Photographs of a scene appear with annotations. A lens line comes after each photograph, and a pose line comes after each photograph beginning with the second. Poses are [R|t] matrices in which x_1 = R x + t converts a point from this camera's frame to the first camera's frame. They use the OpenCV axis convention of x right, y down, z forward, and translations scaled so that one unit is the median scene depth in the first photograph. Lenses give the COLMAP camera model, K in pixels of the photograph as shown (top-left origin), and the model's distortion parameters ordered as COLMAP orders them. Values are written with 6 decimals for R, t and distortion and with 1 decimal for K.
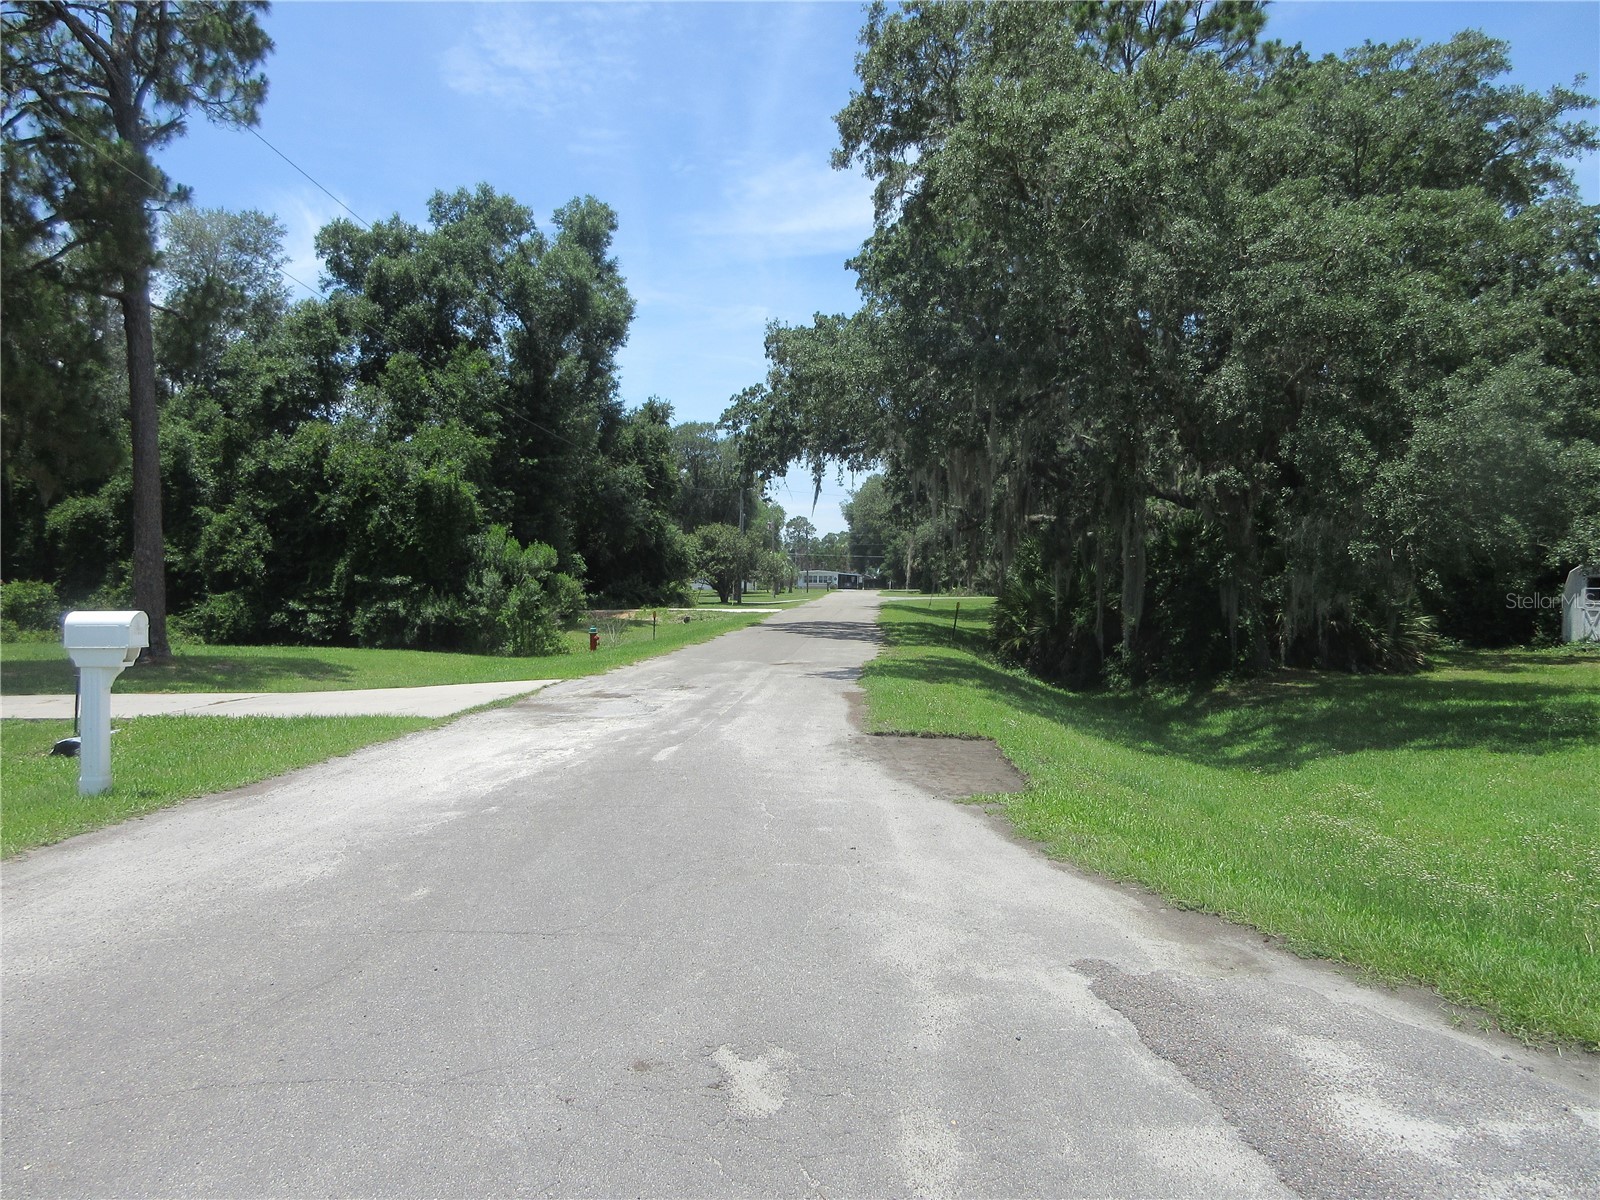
lens RADIAL K [[1180.7, 0, 798.7], [0, 1180.7, 574.6], [0, 0, 1]] dist [-0.003226, 0.004385]
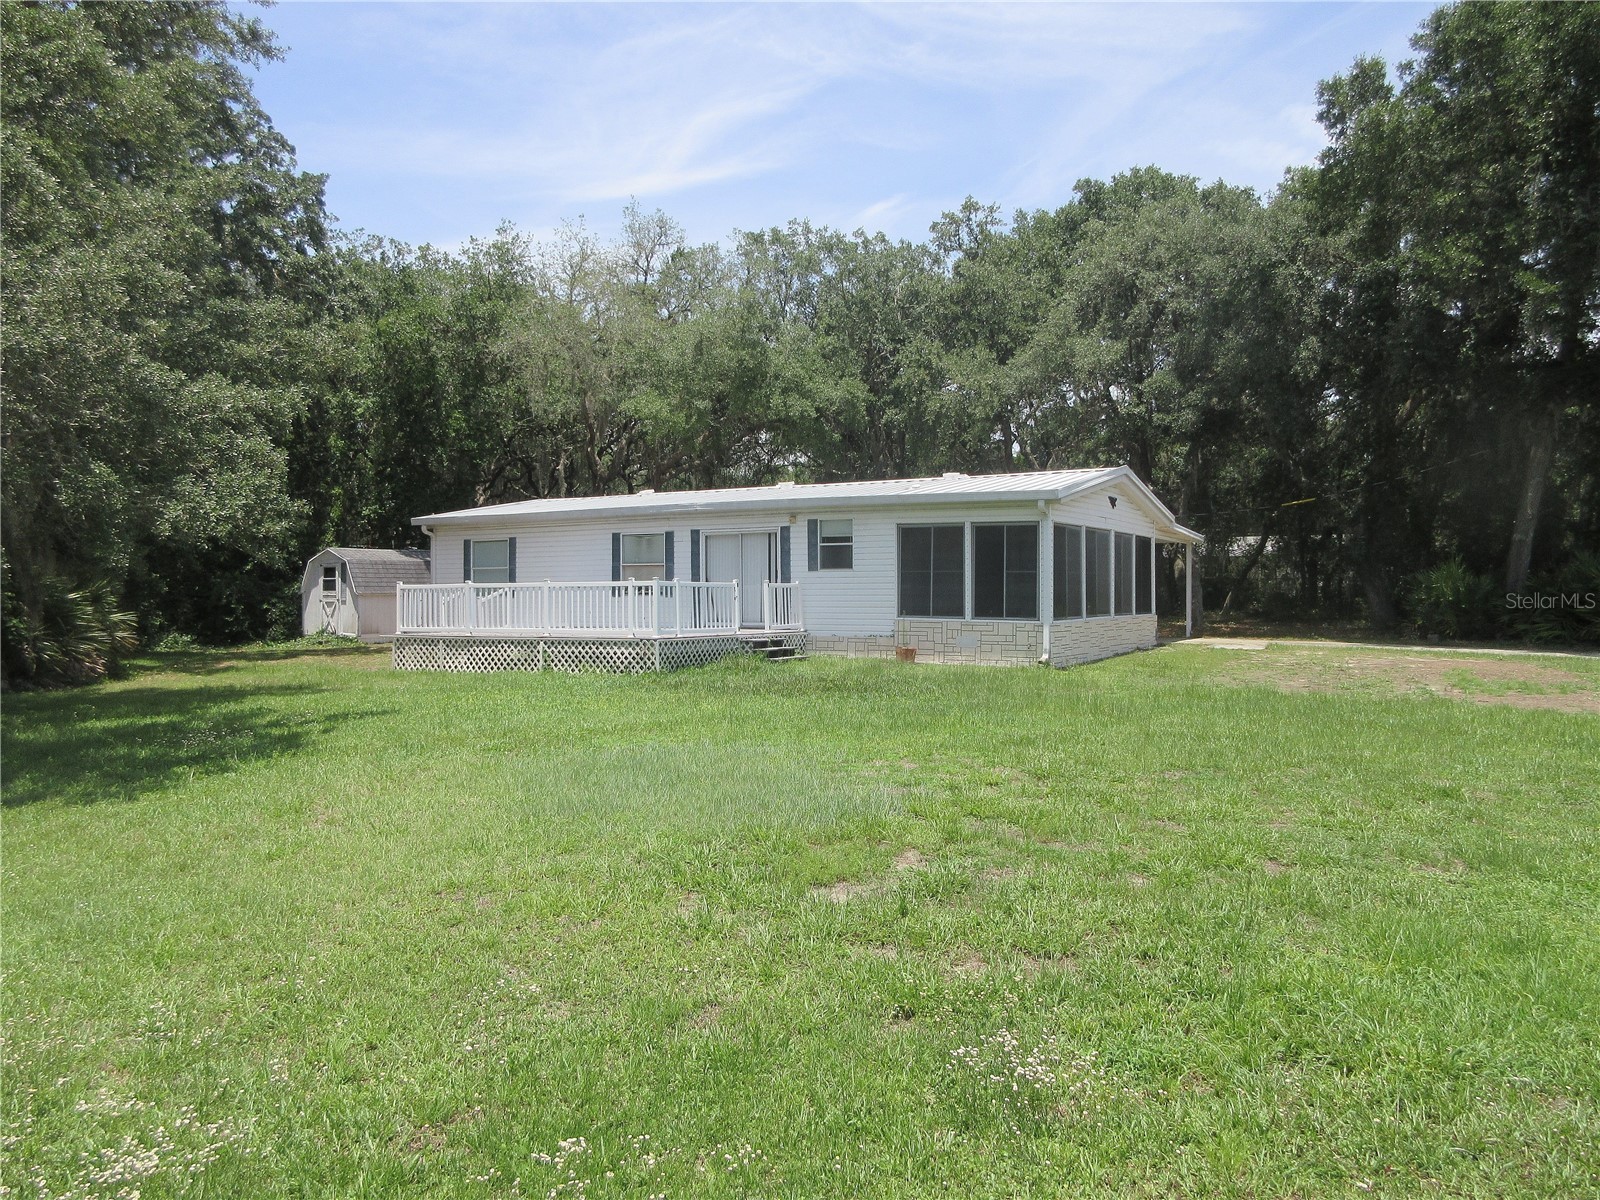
lens RADIAL K [[1180.7, 0, 798.7], [0, 1180.7, 574.6], [0, 0, 1]] dist [-0.003226, 0.004385]
pose [[0.599195, -0.005667, 0.800583, 0.158051], [0.005526, 0.999980, 0.002943, 0.009508], [-0.800584, 0.002660, 0.599214, 0.133225]]
